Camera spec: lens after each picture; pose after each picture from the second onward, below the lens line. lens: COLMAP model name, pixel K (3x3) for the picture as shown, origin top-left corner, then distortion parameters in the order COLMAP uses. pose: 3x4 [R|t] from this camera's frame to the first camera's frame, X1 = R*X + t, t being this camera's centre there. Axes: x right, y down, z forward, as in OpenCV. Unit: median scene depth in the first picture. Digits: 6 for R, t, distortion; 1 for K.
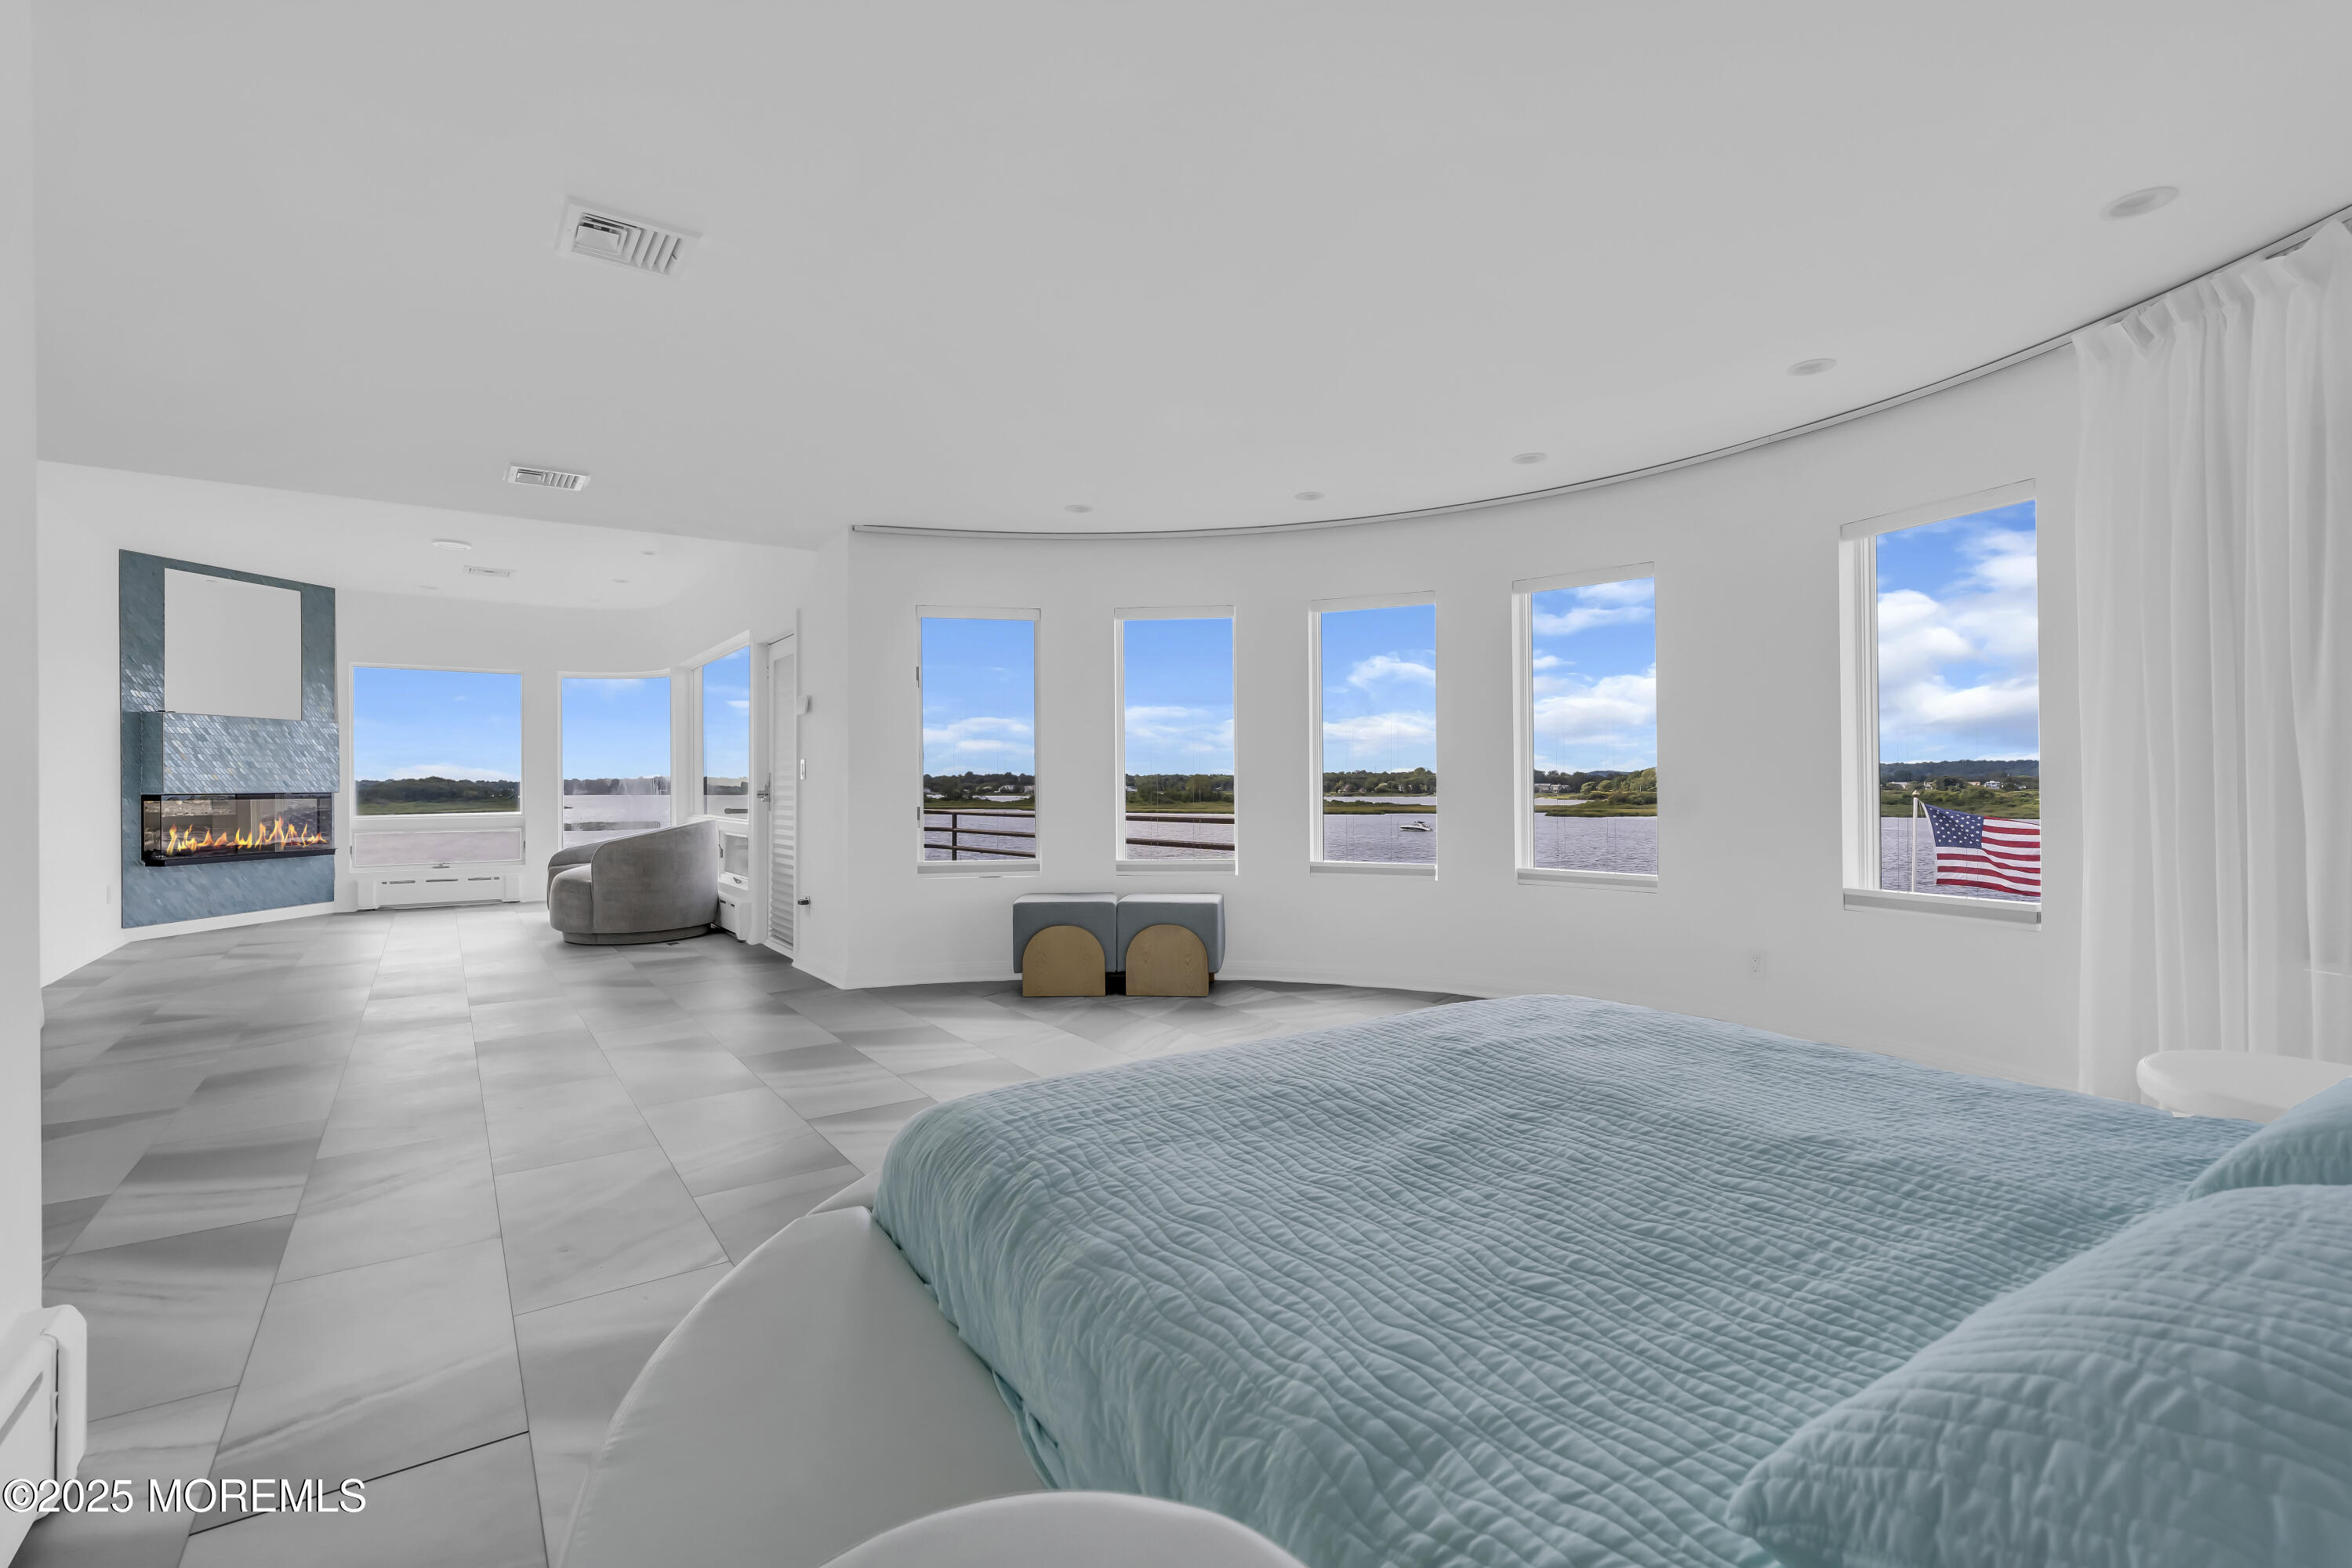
lens RADIAL K [[1069.2, 0, 1172.6], [0, 1069.2, 787.0], [0, 0, 1]] dist [-0.001844, -0.000150]
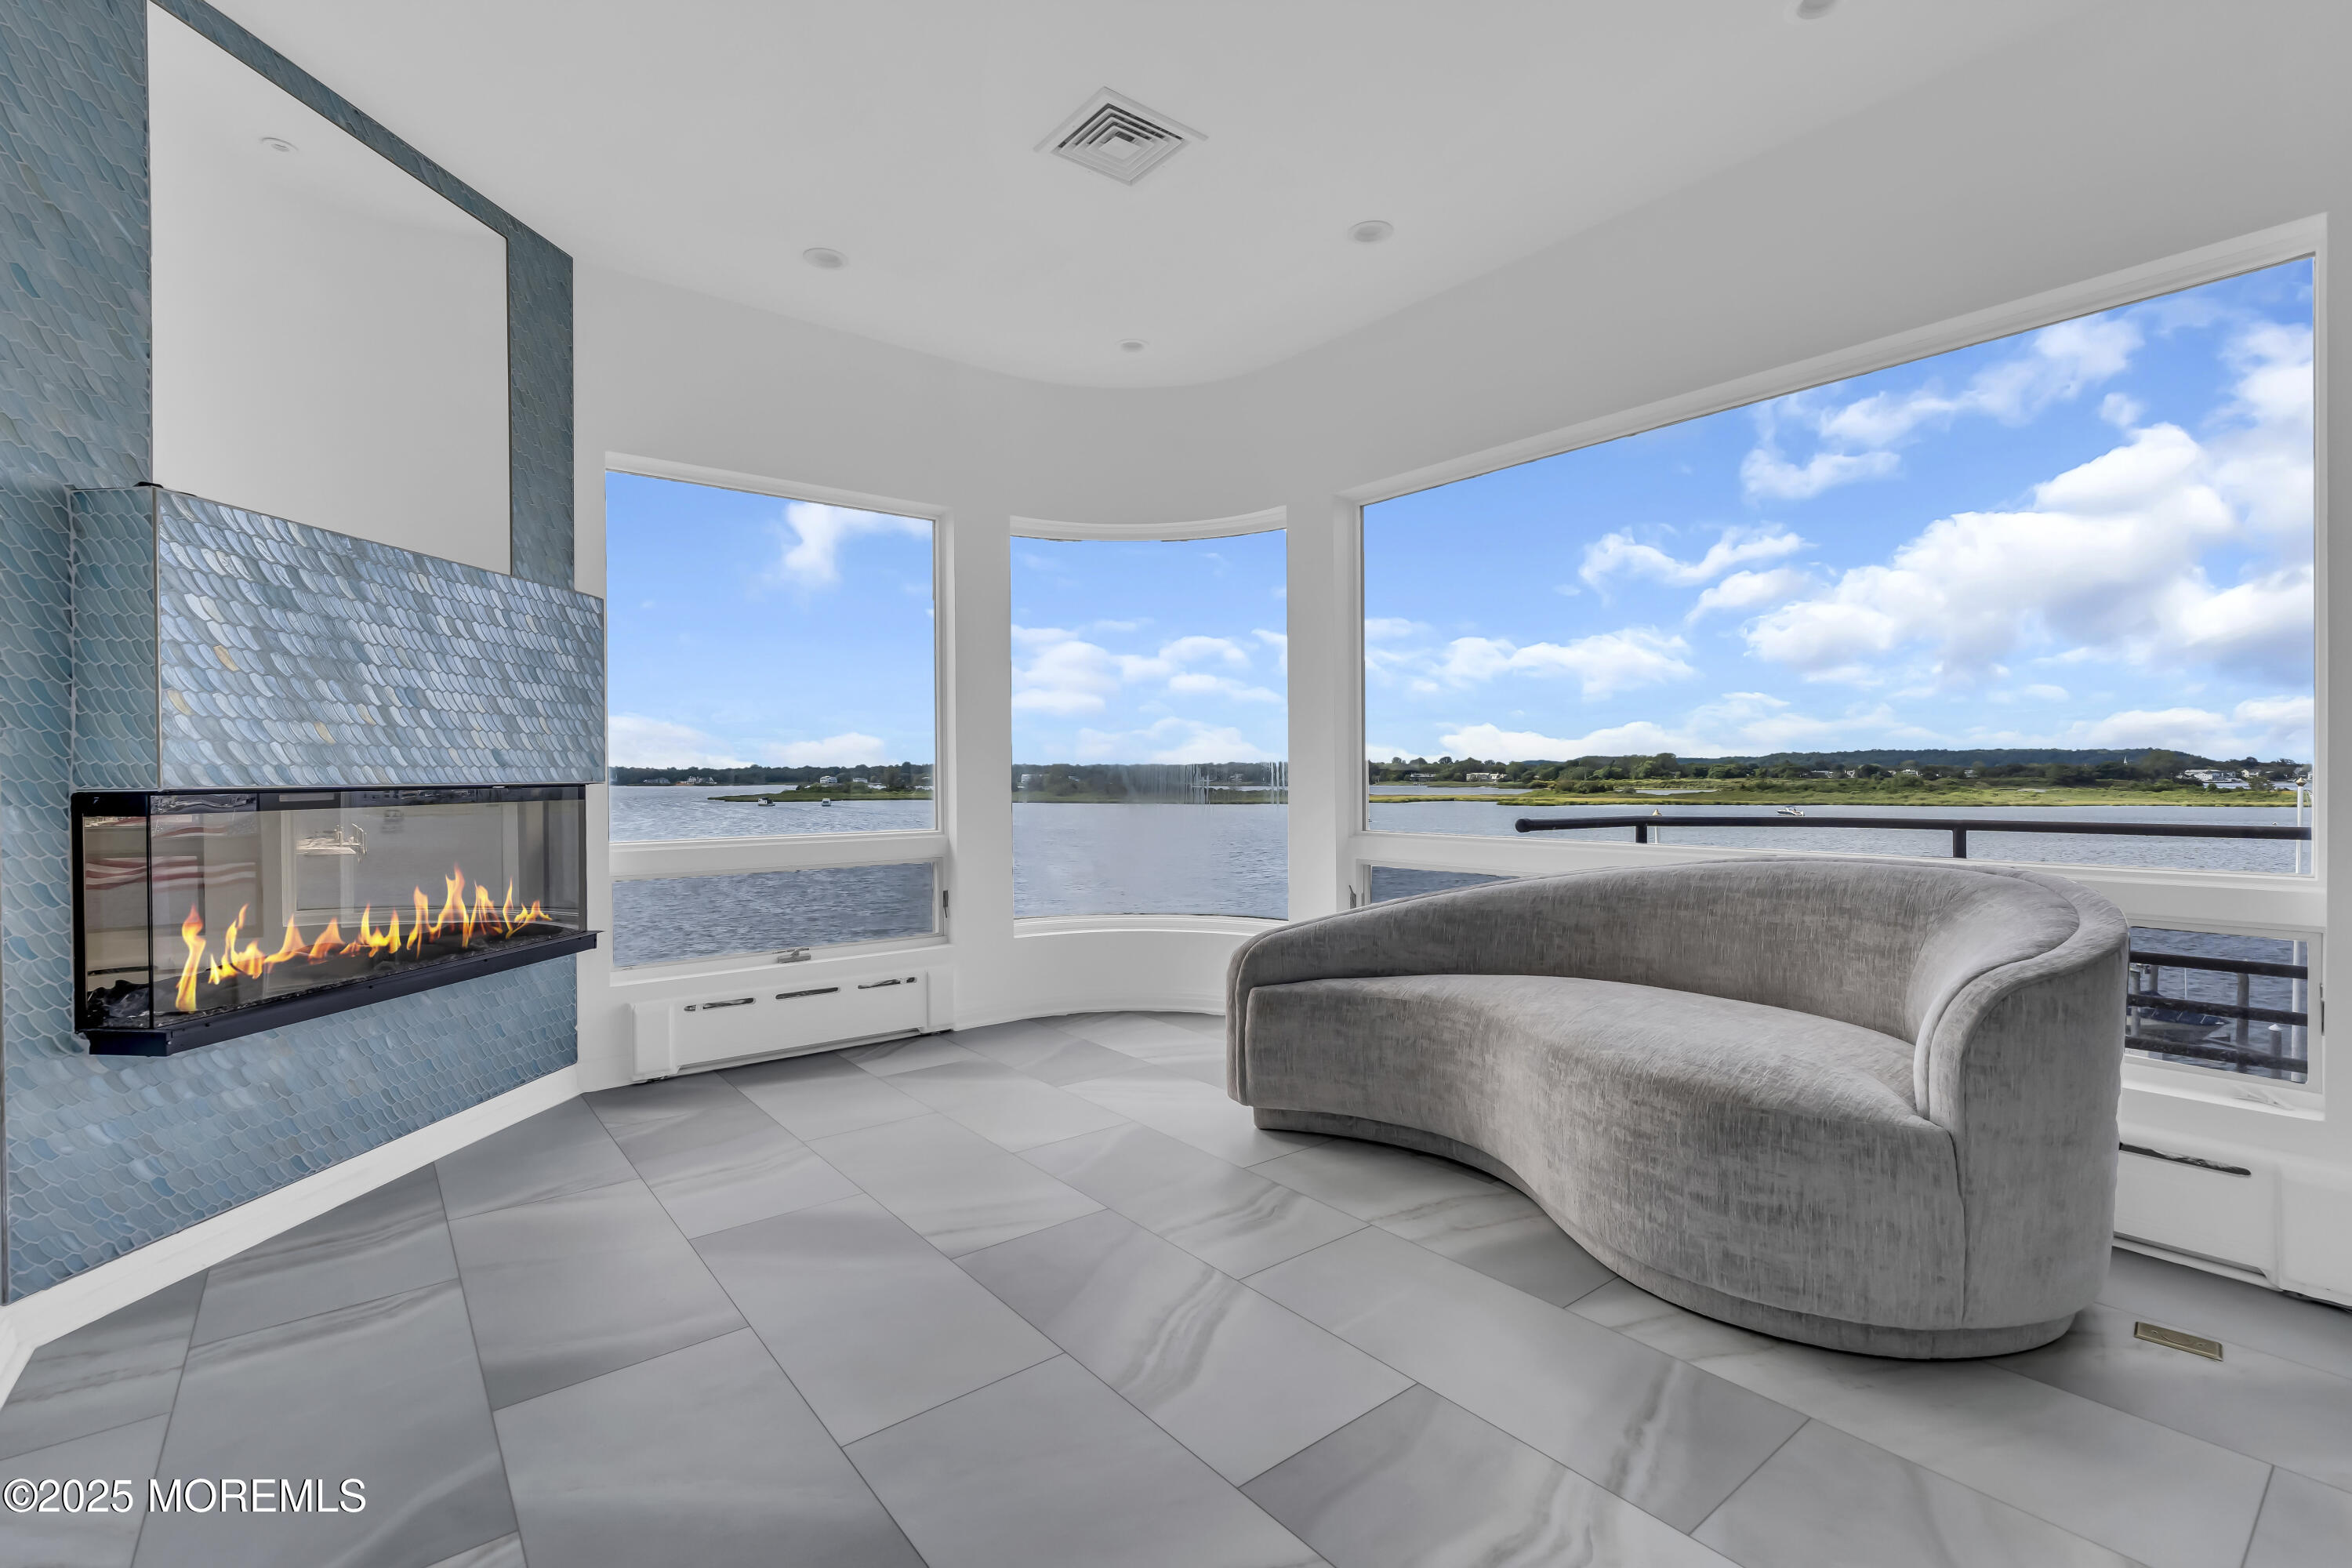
lens RADIAL K [[1069.2, 0, 1172.6], [0, 1069.2, 787.0], [0, 0, 1]] dist [-0.001844, -0.000150]
pose [[0.998149, -0.003088, 0.060744, -0.653251], [0.002520, 0.999952, 0.009424, 0.003608], [-0.060770, -0.009254, 0.998109, 0.661421]]
